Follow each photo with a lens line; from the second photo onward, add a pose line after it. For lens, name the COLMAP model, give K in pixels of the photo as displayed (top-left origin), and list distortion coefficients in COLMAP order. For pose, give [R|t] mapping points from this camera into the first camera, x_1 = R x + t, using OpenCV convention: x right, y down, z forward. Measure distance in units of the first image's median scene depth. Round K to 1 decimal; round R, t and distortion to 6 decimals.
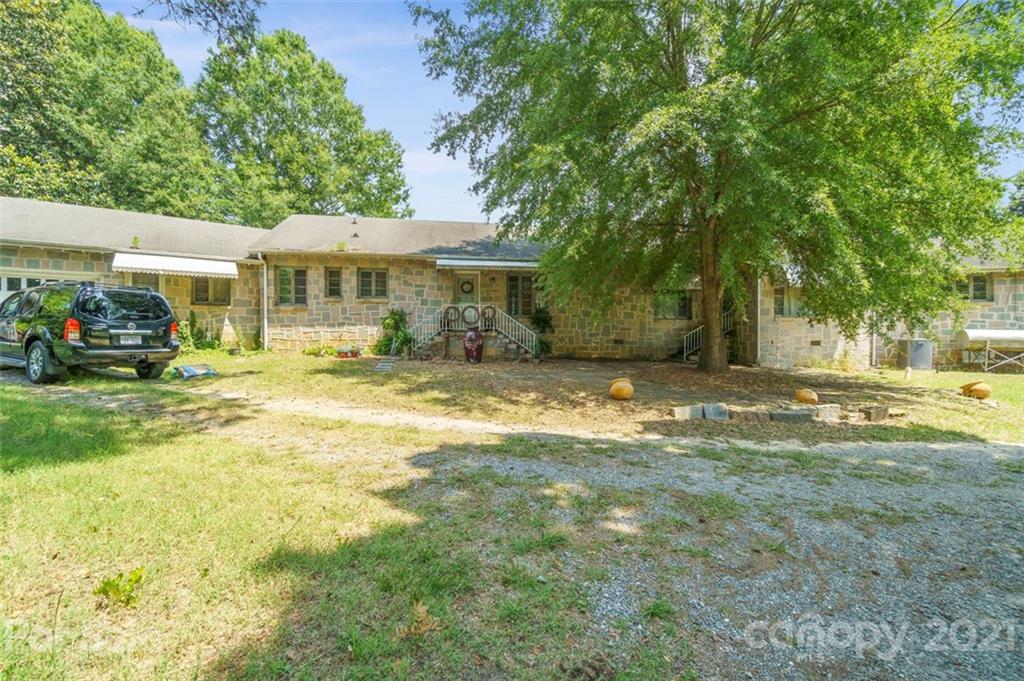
lens RADIAL K [[441.6, 0, 514.4], [0, 441.6, 335.6], [0, 0, 1]] dist [-0.017110, -0.000476]
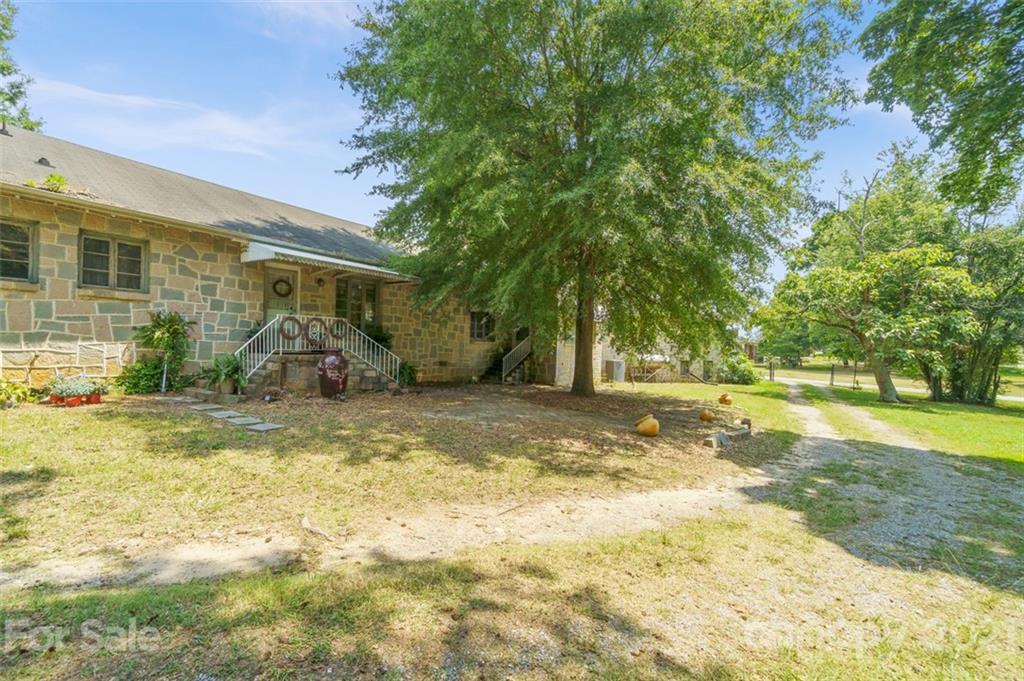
lens RADIAL K [[441.6, 0, 512.1], [0, 441.6, 347.7], [0, 0, 1]] dist [-0.017110, -0.000476]
pose [[0.700003, 0.016061, 0.713959, -0.356972], [-0.022265, 0.999752, -0.000660, -0.024730], [-0.713792, -0.015434, 0.700187, 0.269095]]
